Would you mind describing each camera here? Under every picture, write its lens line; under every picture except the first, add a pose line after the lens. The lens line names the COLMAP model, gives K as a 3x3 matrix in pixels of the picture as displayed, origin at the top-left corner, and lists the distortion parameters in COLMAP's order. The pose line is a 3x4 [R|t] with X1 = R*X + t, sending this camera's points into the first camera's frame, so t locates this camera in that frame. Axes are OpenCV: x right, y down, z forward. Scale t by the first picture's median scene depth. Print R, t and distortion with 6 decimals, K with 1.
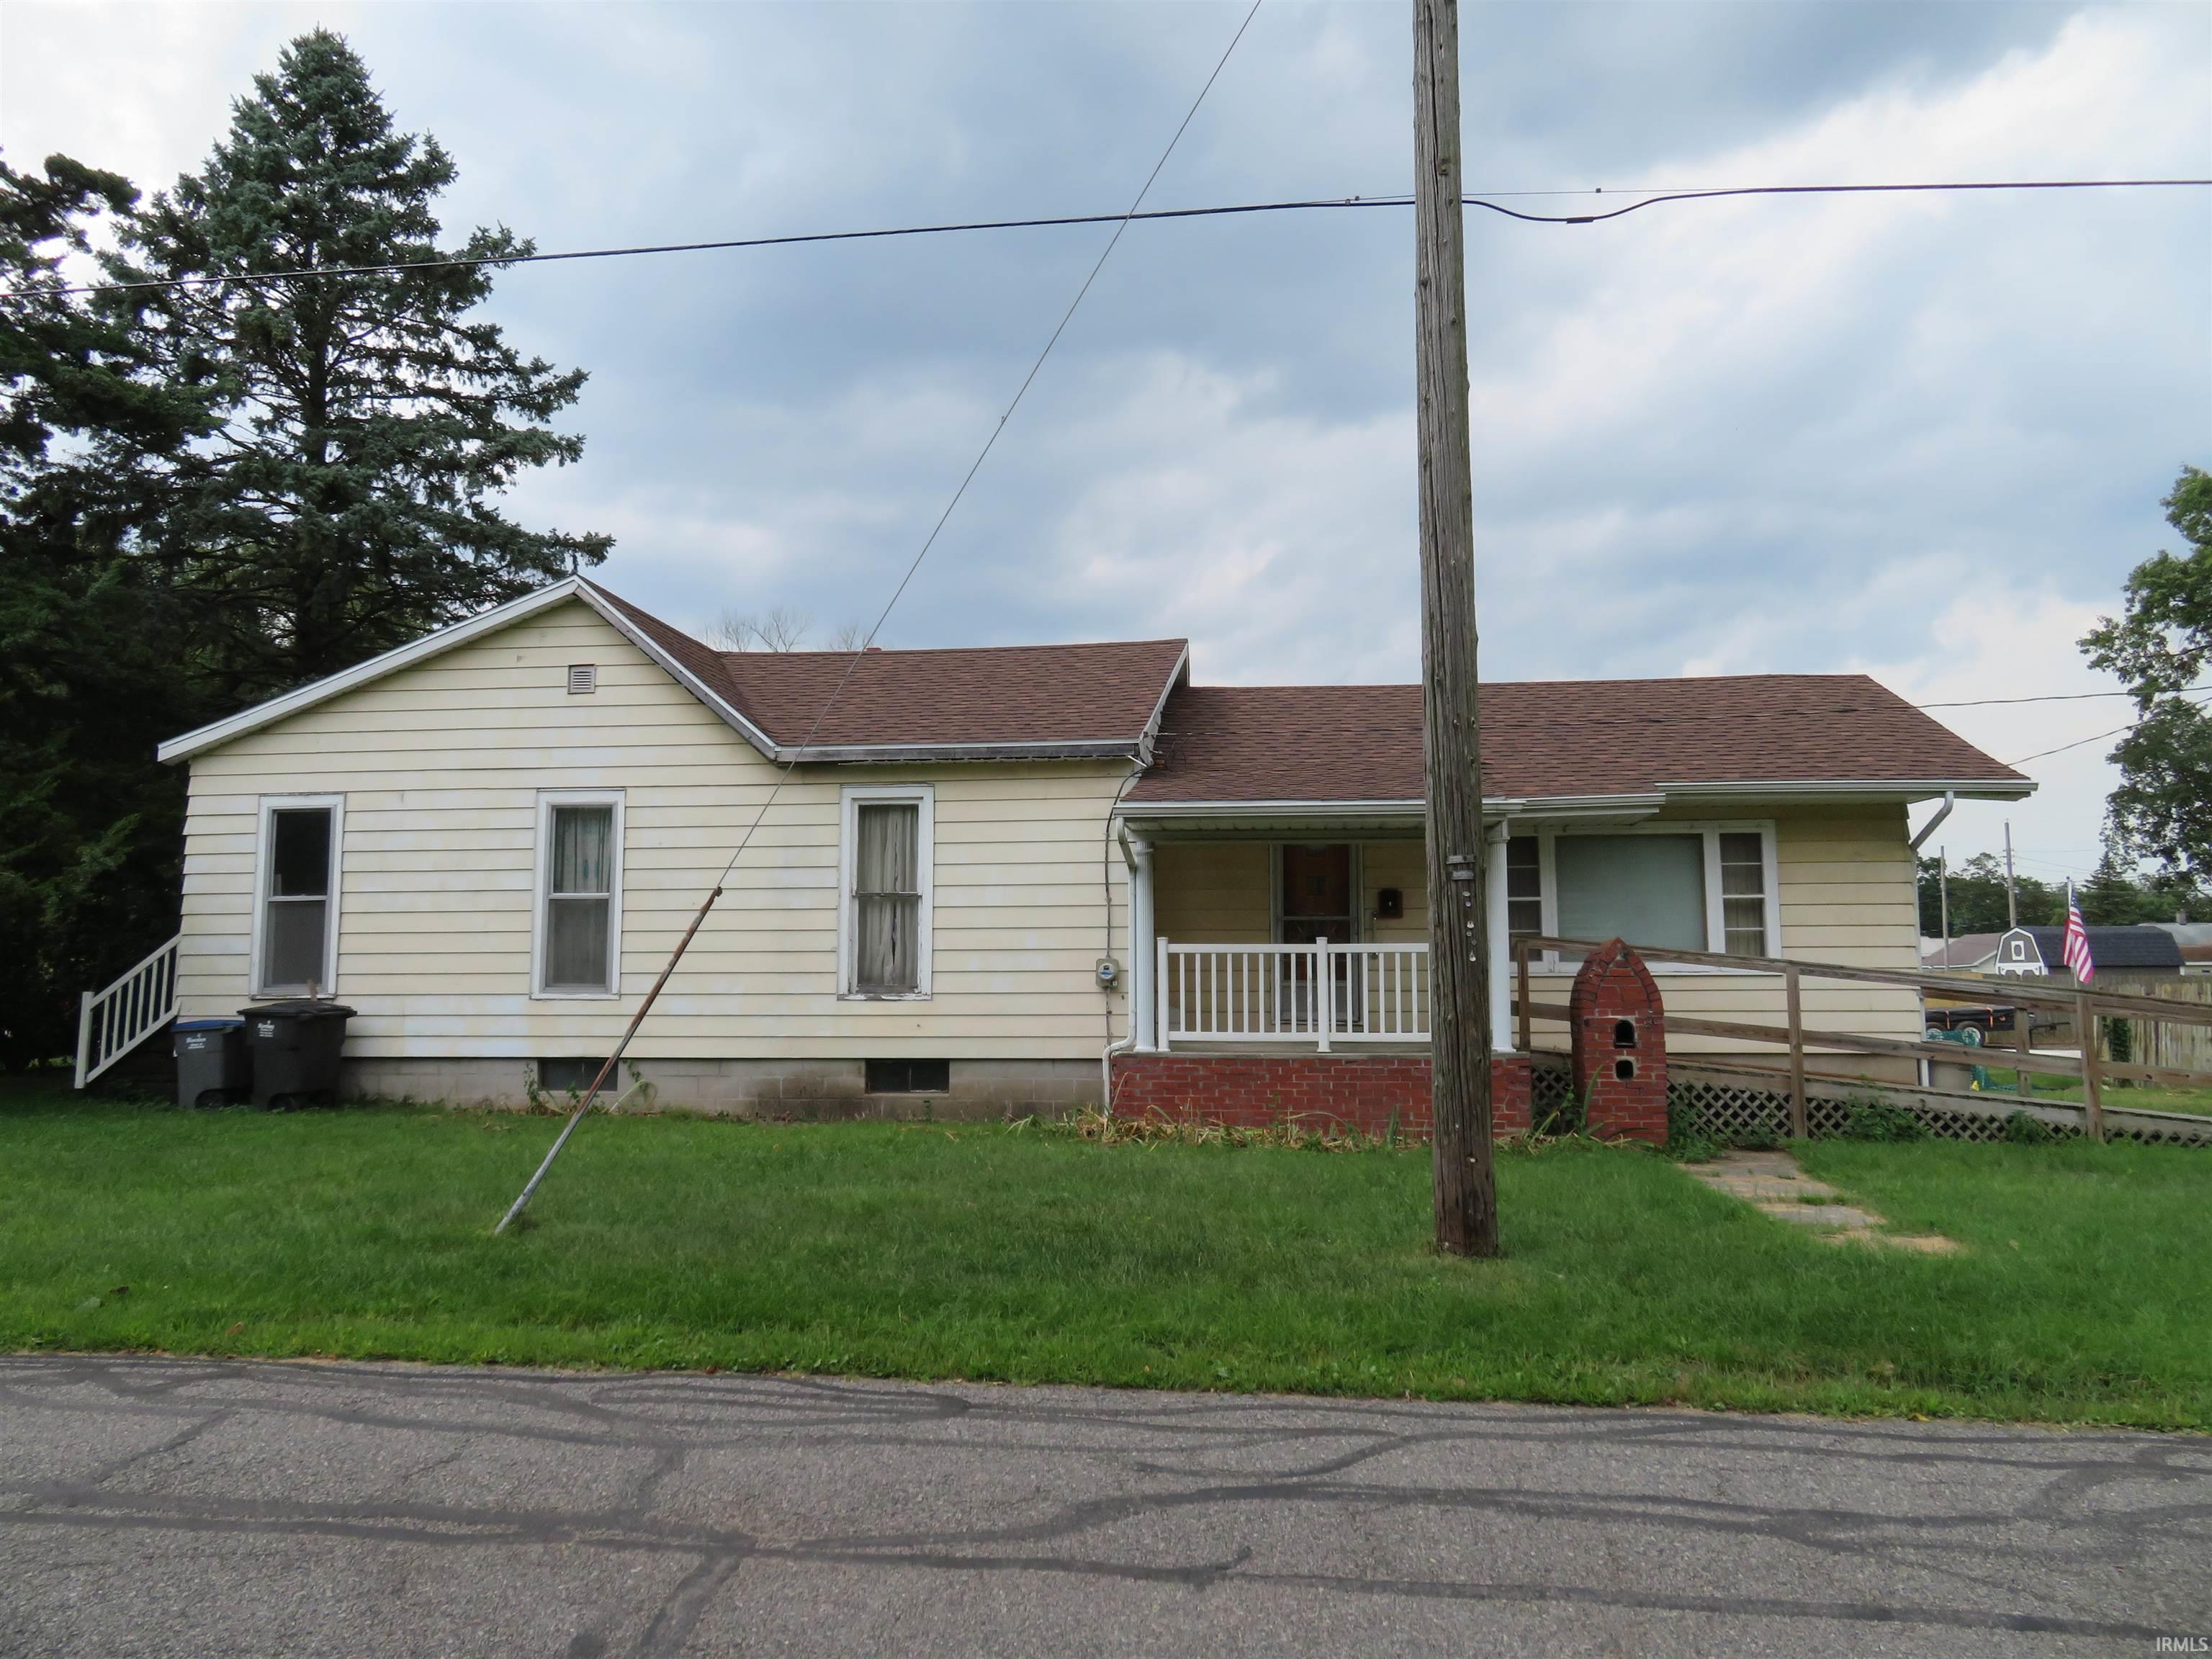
lens RADIAL K [[1593.1, 0, 1101.2], [0, 1593.1, 793.9], [0, 0, 1]] dist [-0.004398, 0.010554]
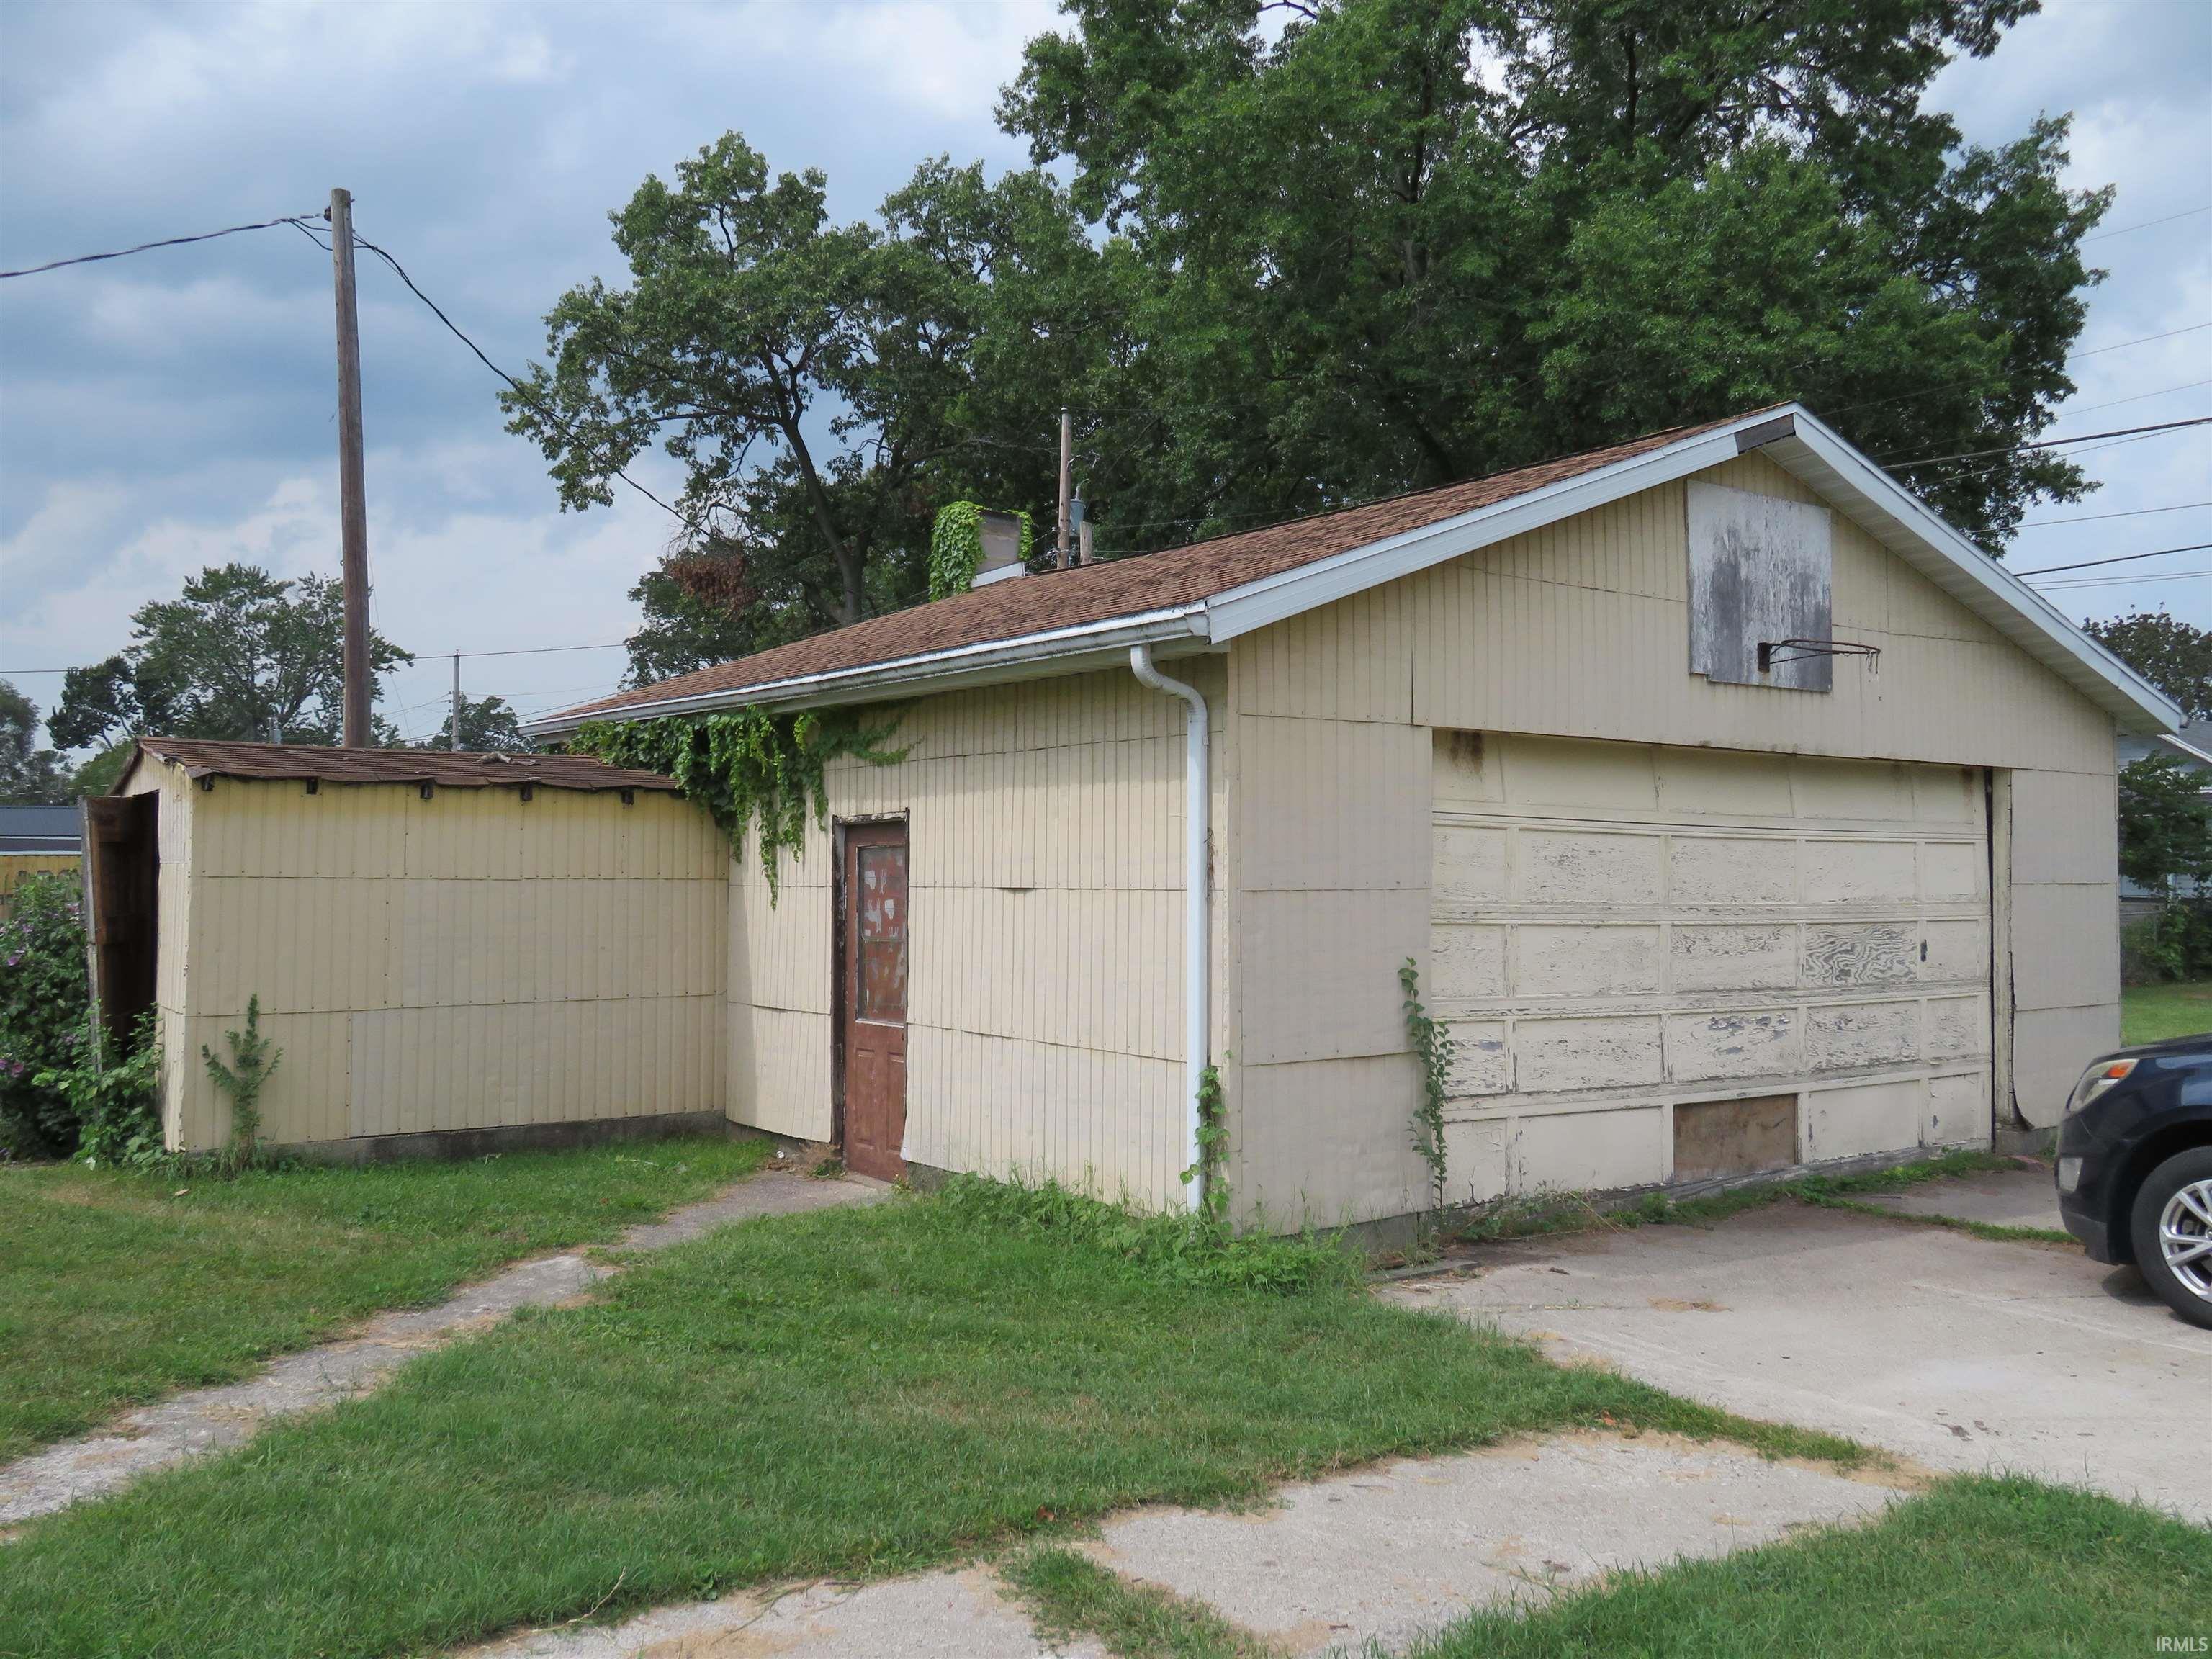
lens RADIAL K [[1908.9, 0, 1095.6], [0, 1908.9, 837.8], [0, 0, 1]] dist [-0.003065, 0.000349]
pose [[0.740251, 0.019764, 0.672040, 0.944898], [-0.089288, 0.993604, 0.069129, 0.077251], [-0.666376, -0.111178, 0.737281, 0.660856]]
